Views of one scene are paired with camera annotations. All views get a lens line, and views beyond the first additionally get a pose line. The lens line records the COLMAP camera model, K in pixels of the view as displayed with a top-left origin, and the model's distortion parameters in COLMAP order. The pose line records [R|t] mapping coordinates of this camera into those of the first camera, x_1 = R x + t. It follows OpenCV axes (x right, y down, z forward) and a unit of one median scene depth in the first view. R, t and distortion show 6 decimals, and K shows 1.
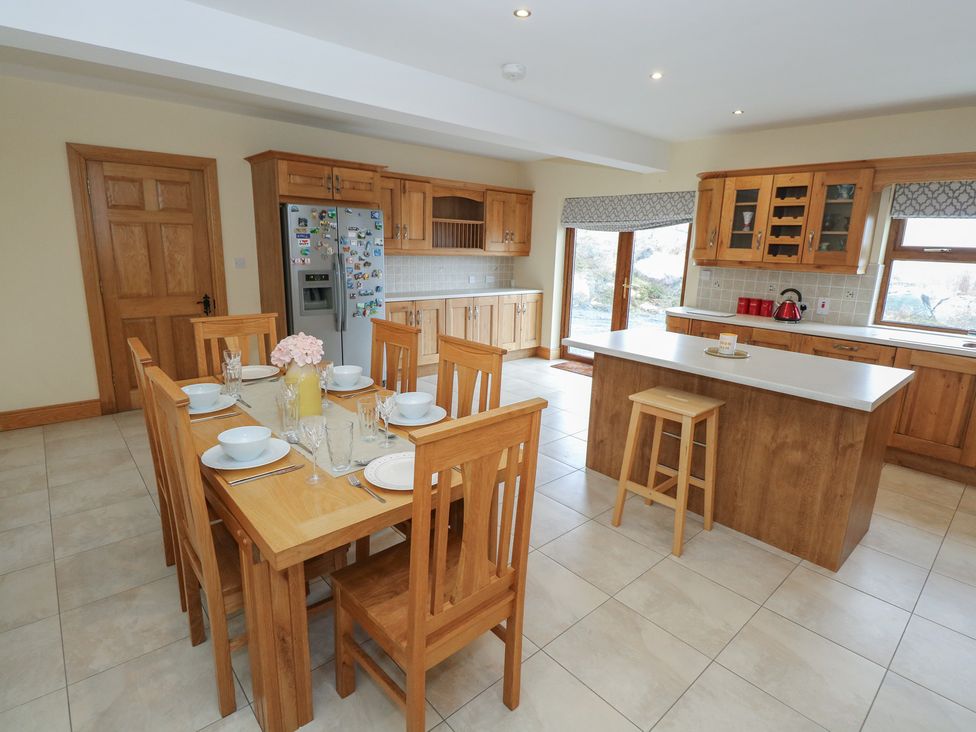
lens RADIAL K [[513.1, 0, 490.1], [0, 513.1, 358.8], [0, 0, 1]] dist [-0.002378, -0.000914]
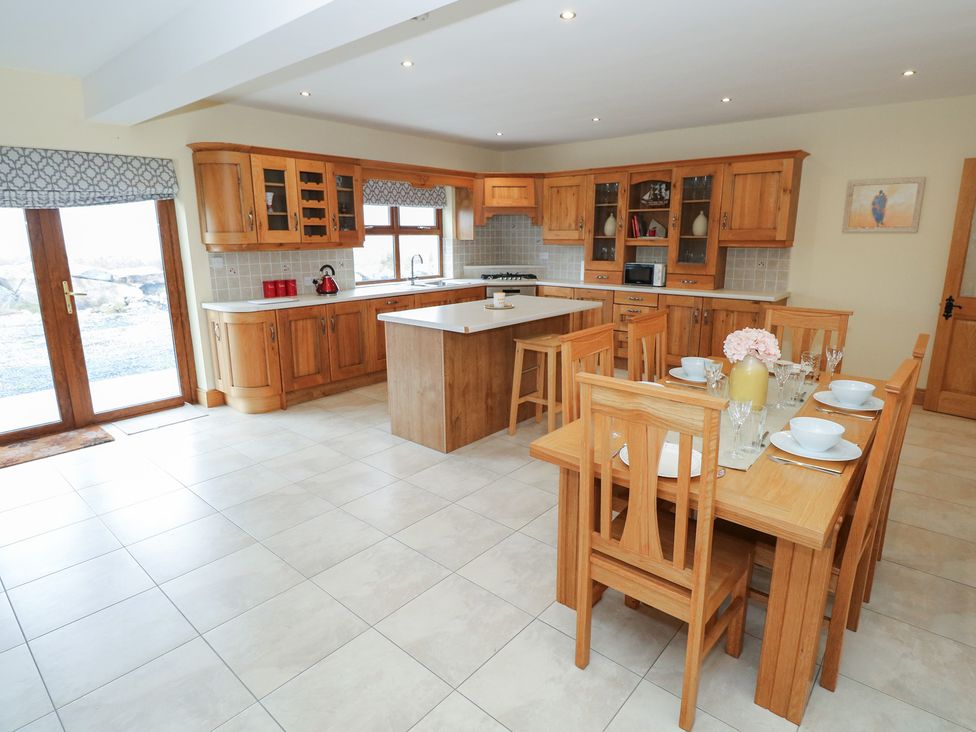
lens RADIAL K [[535.9, 0, 488.0], [0, 535.9, 366.0], [0, 0, 1]] dist [-0.004351, -0.002848]
pose [[-0.121283, -0.267727, 0.955831, -0.643387], [0.217913, 0.932267, 0.288777, -0.192267], [-0.968403, 0.243312, -0.054727, 0.773385]]
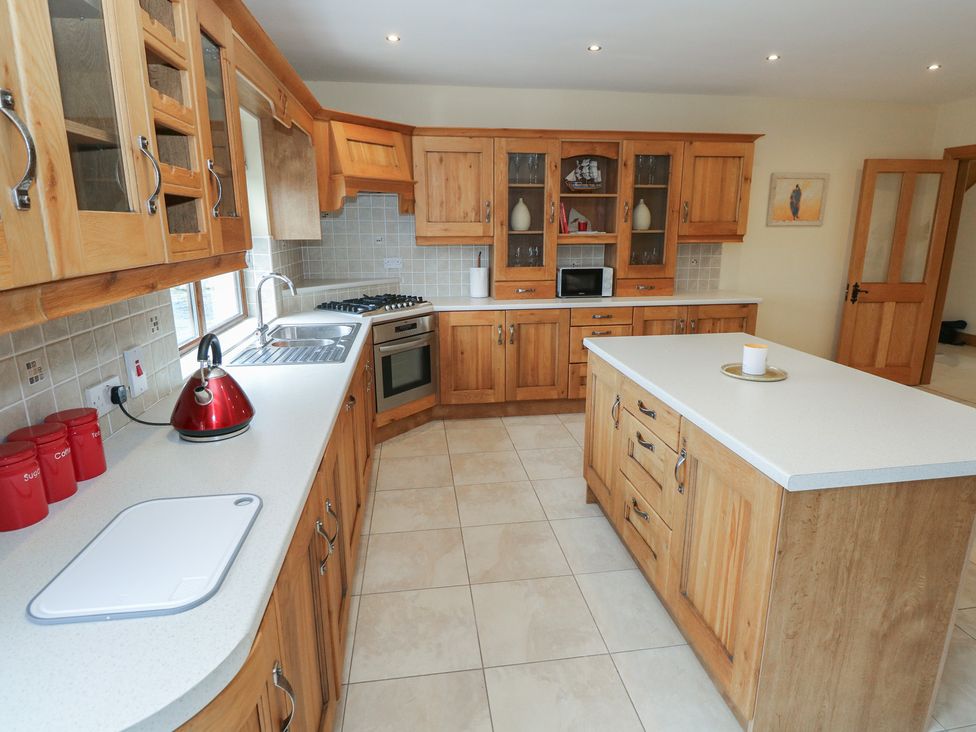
lens RADIAL K [[535.9, 0, 488.0], [0, 535.9, 366.0], [0, 0, 1]] dist [-0.004351, -0.002848]
pose [[-0.829411, -0.169684, 0.532245, 0.254129], [0.100153, 0.892151, 0.440496, -0.253158], [-0.549588, 0.418658, -0.722965, 1.157747]]
